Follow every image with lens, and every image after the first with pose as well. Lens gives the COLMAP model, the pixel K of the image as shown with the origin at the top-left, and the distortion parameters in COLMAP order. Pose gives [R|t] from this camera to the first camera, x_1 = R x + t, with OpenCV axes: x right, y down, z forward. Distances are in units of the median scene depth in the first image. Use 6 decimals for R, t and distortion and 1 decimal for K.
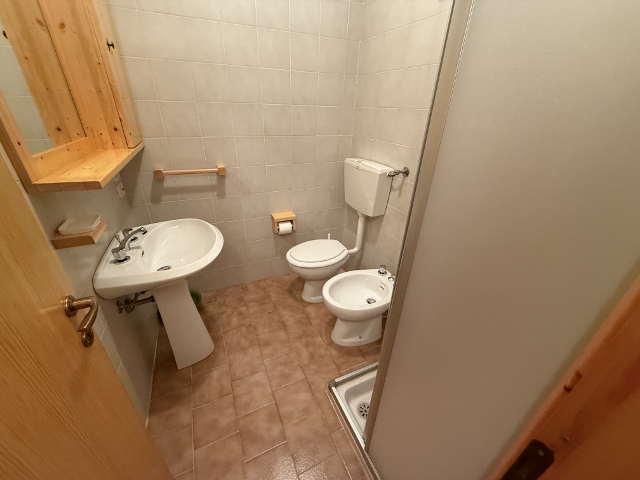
lens RADIAL K [[255.2, 0, 320.2], [0, 255.2, 239.9], [0, 0, 1]] dist [-0.001209, 0.000411]
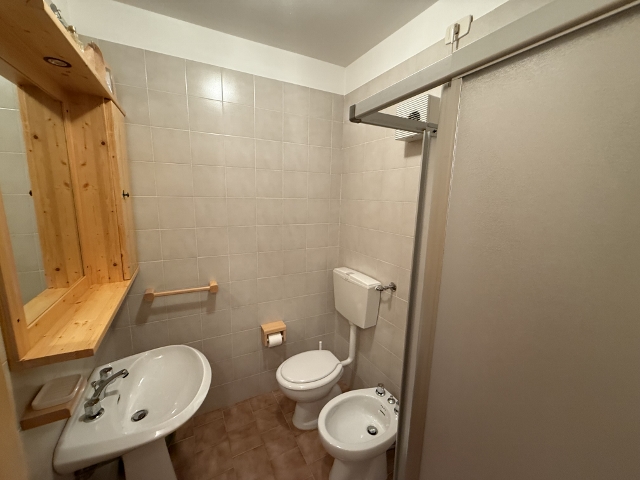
lens RADIAL K [[255.2, 0, 319.3], [0, 255.2, 239.5], [0, 0, 1]] dist [-0.001209, 0.000411]
pose [[0.998085, -0.019923, 0.058558, -0.024297], [0.036483, 0.954113, -0.297215, -0.144980], [-0.049950, 0.298782, 0.953013, -0.044463]]
